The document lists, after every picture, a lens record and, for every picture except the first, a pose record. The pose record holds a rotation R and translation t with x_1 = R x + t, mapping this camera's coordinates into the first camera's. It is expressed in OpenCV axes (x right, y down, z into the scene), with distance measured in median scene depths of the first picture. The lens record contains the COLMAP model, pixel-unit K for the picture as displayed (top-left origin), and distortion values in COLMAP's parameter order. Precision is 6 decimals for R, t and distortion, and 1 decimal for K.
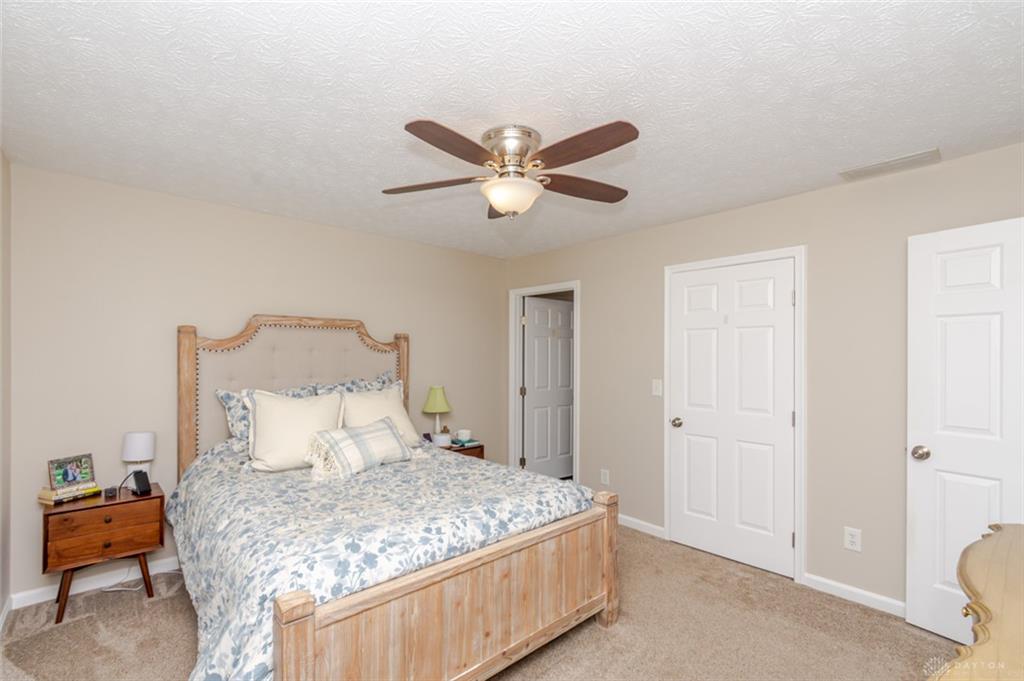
lens RADIAL K [[453.5, 0, 511.8], [0, 453.5, 361.8], [0, 0, 1]] dist [0.000878, 0.000095]
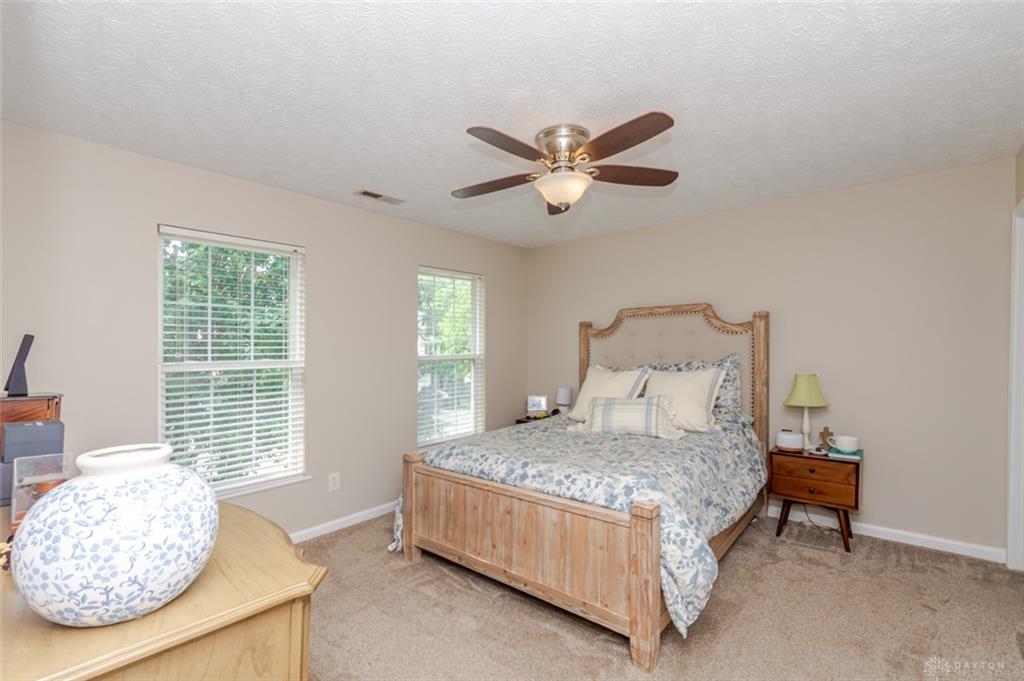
lens RADIAL K [[456.1, 0, 512.1], [0, 456.1, 352.7], [0, 0, 1]] dist [-0.000855, -0.000024]
pose [[0.145446, 0.007437, -0.989338, 1.090192], [0.004174, 0.999958, 0.008131, 0.017819], [0.989357, -0.005312, 0.145409, 0.733230]]
